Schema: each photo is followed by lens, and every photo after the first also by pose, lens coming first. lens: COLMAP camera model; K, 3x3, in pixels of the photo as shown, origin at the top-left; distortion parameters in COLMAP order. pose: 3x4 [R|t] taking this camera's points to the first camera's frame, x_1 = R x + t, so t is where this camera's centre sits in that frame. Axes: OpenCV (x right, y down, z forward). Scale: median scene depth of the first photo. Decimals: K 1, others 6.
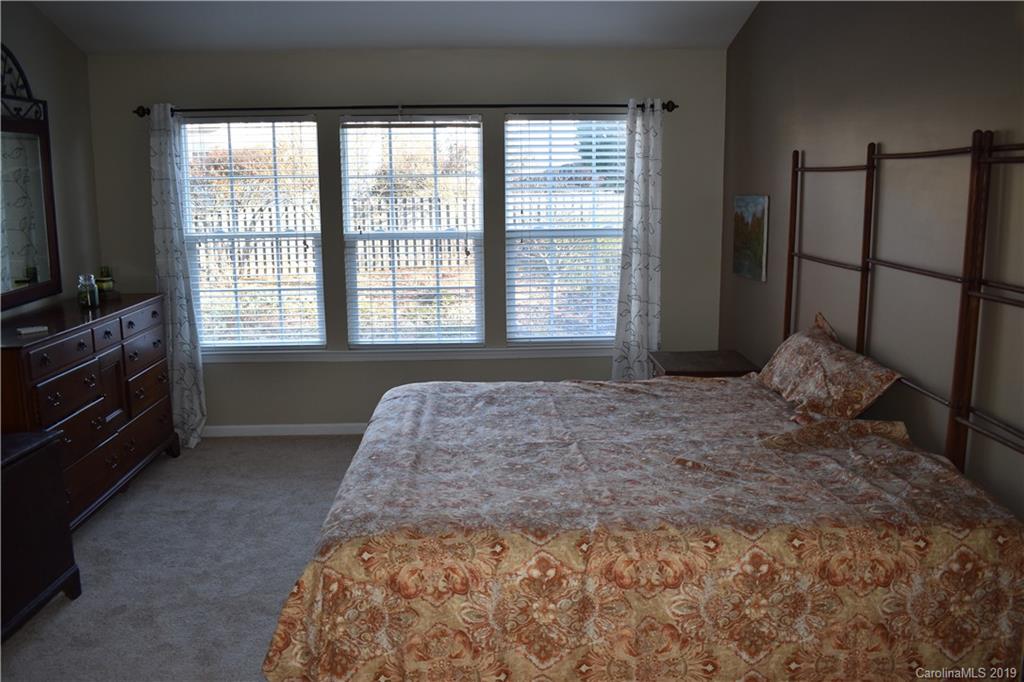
lens RADIAL K [[852.5, 0, 514.9], [0, 852.5, 340.1], [0, 0, 1]] dist [-0.092093, 0.015213]
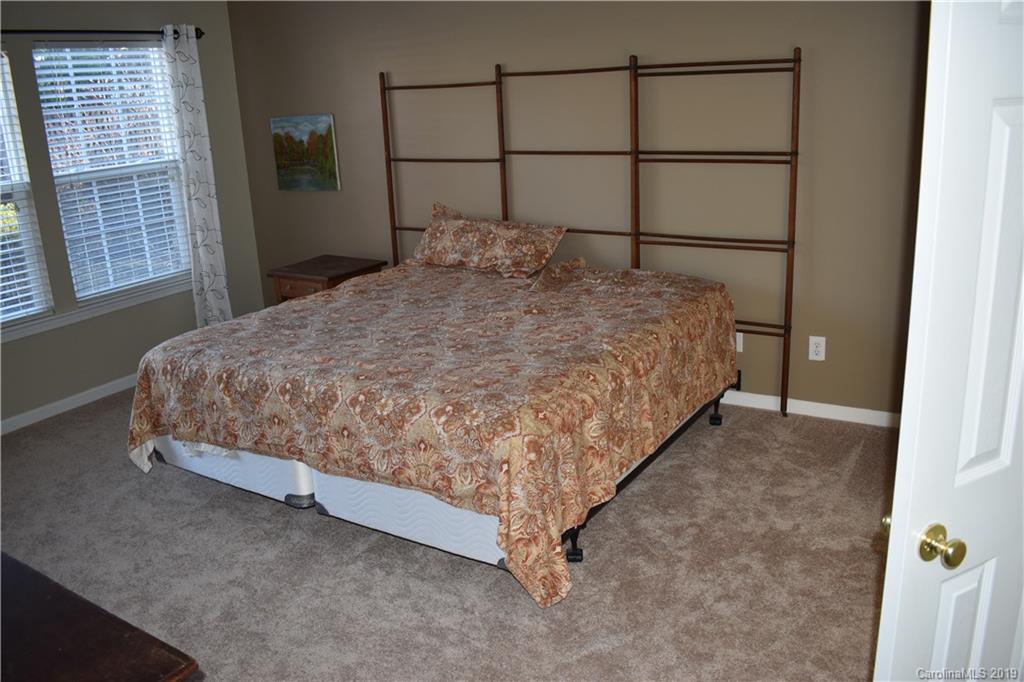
lens RADIAL K [[852.5, 0, 517.2], [0, 852.5, 339.6], [0, 0, 1]] dist [-0.092093, 0.015213]
pose [[0.551939, -0.256099, 0.793585, -0.774666], [0.189499, 0.965294, 0.179714, -0.049652], [-0.812067, 0.051192, 0.581314, 0.218603]]
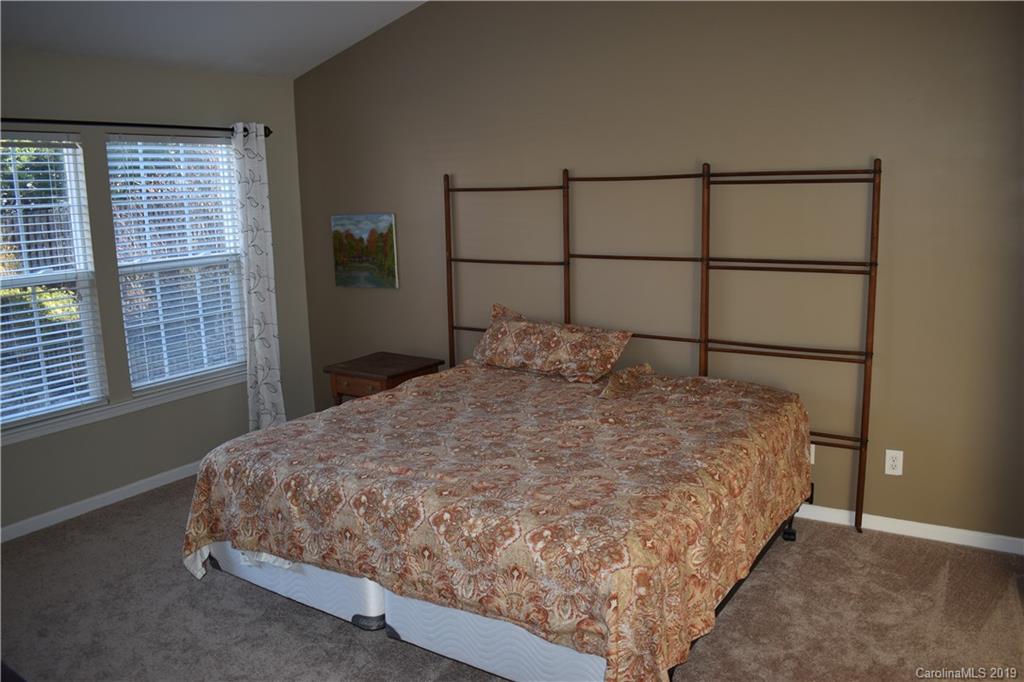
lens RADIAL K [[801.4, 0, 514.1], [0, 801.4, 338.4], [0, 0, 1]] dist [-0.100449, 0.022068]
pose [[0.569338, -0.153552, 0.807636, -0.732596], [0.166825, 0.983542, 0.069395, -0.073732], [-0.804999, 0.095224, 0.585584, 0.351980]]
